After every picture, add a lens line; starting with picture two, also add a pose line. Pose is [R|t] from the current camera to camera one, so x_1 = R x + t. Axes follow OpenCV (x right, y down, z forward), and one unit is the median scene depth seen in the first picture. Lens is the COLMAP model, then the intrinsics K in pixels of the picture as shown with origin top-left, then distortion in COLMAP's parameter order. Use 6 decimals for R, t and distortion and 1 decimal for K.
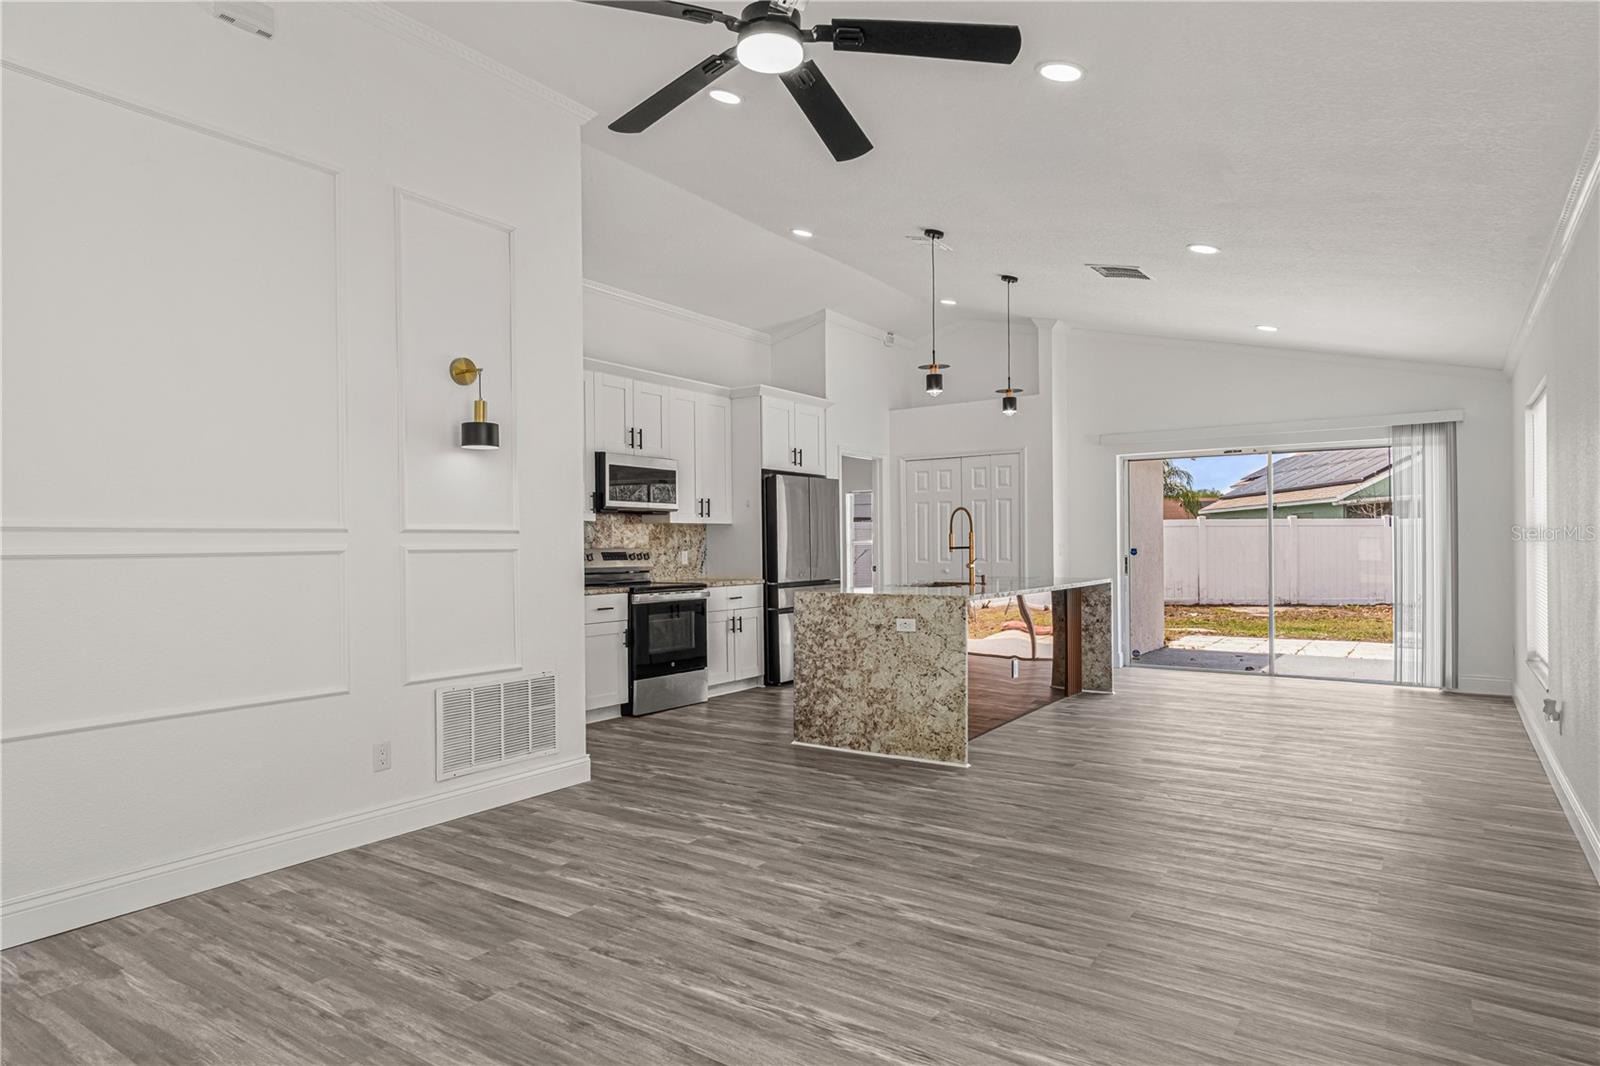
lens RADIAL K [[941.6, 0, 779.3], [0, 941.6, 551.2], [0, 0, 1]] dist [0.003285, 0.000439]
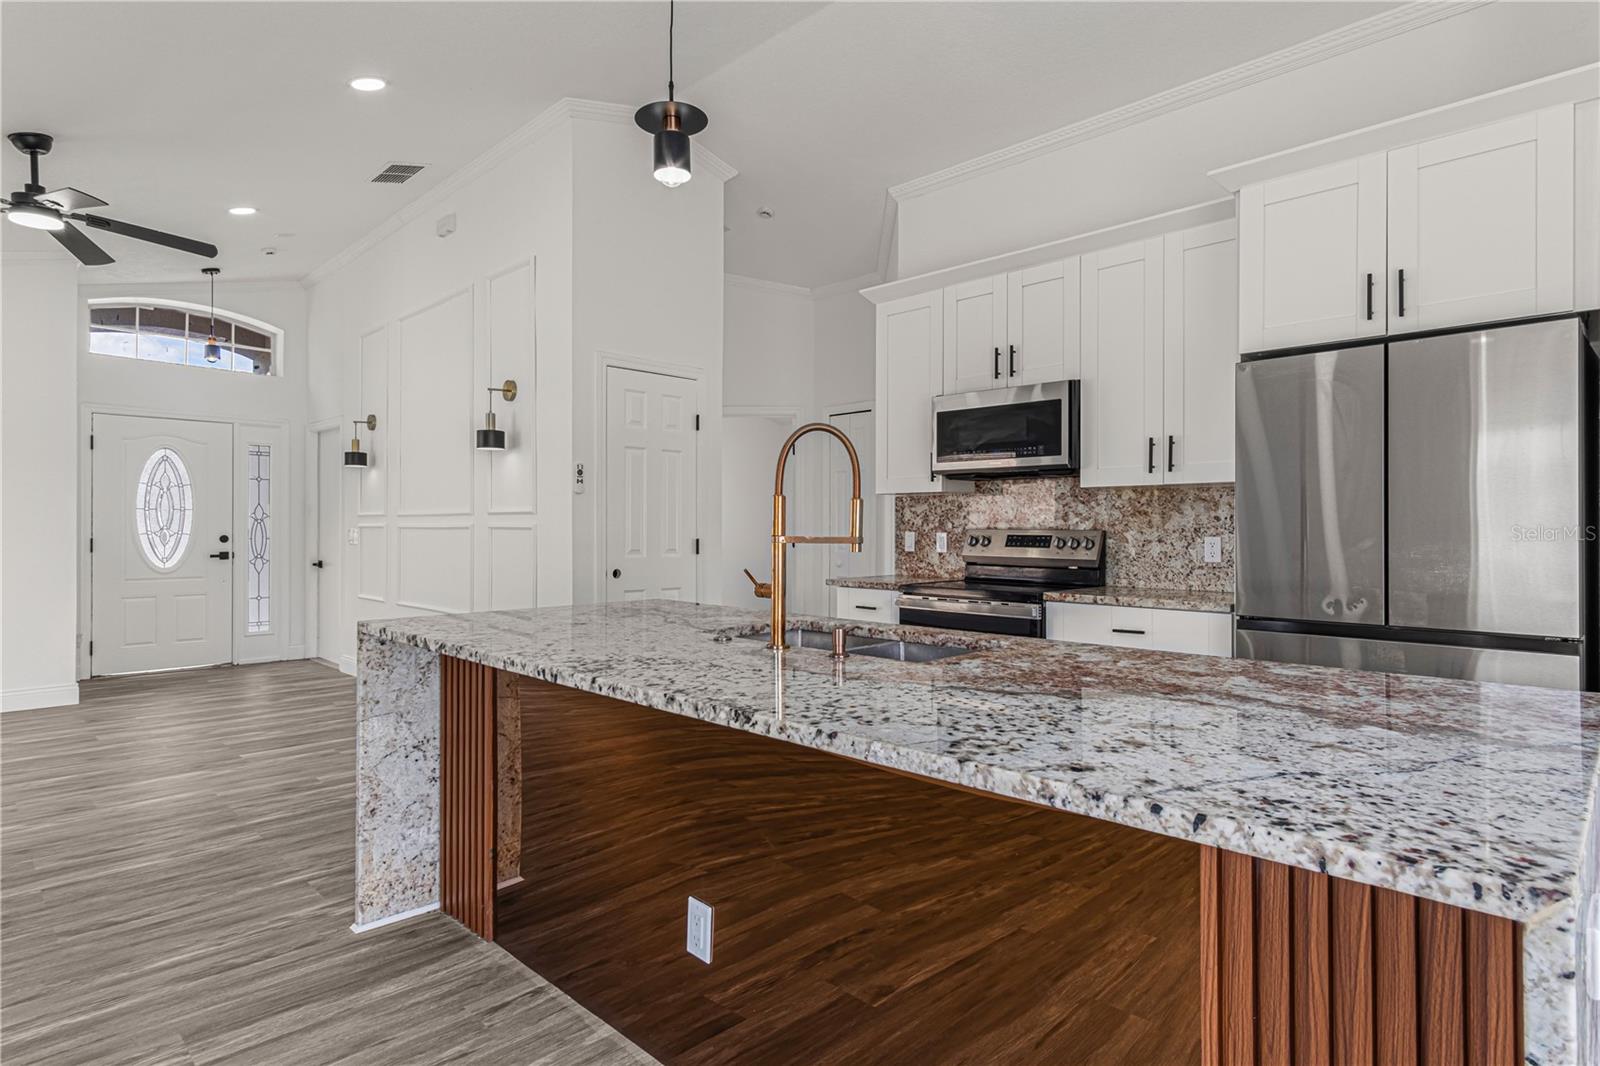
lens RADIAL K [[891.1, 0, 816.6], [0, 891.1, 512.9], [0, 0, 1]] dist [0.006636, -0.001584]
pose [[-0.179838, -0.008756, -0.983657, 0.484172], [-0.009154, 0.999932, -0.007227, -0.008954], [0.983654, 0.007705, -0.179905, 0.985986]]
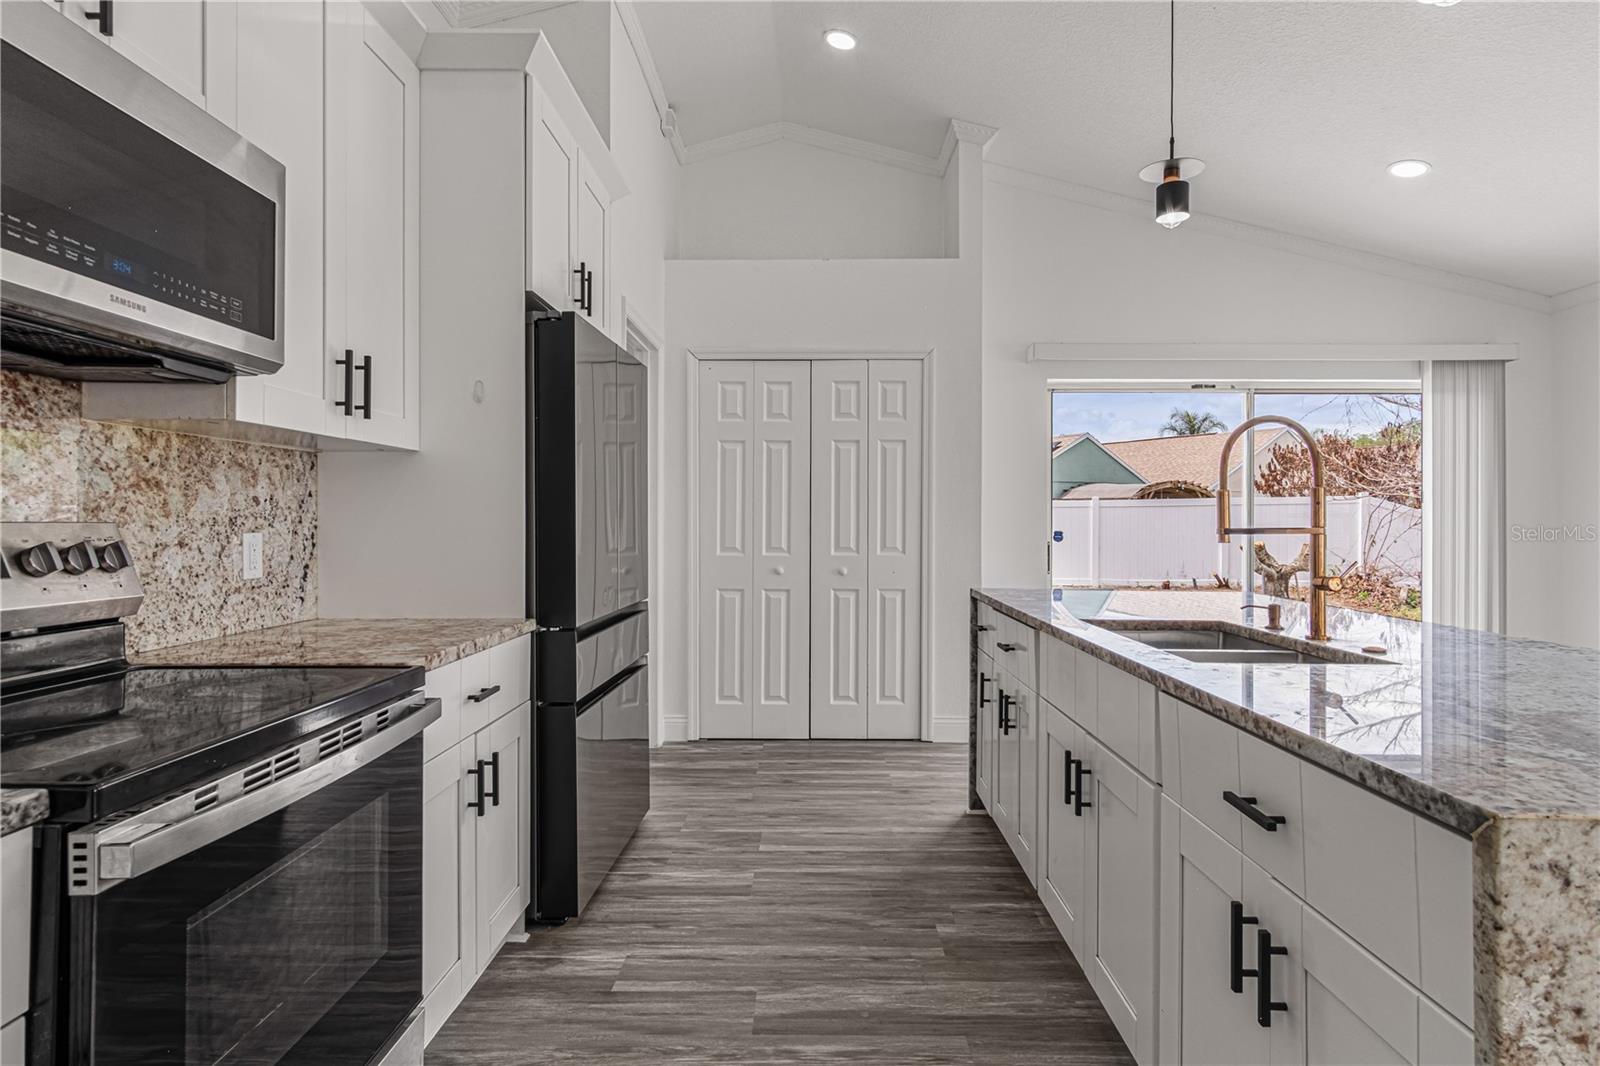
lens RADIAL K [[891.1, 0, 793.6], [0, 891.1, 523.0], [0, 0, 1]] dist [0.006636, -0.001584]
pose [[0.830443, 0.010221, 0.557010, -0.130611], [-0.006200, 0.999939, -0.009106, -0.002063], [-0.557069, 0.004108, 0.830456, 0.763198]]
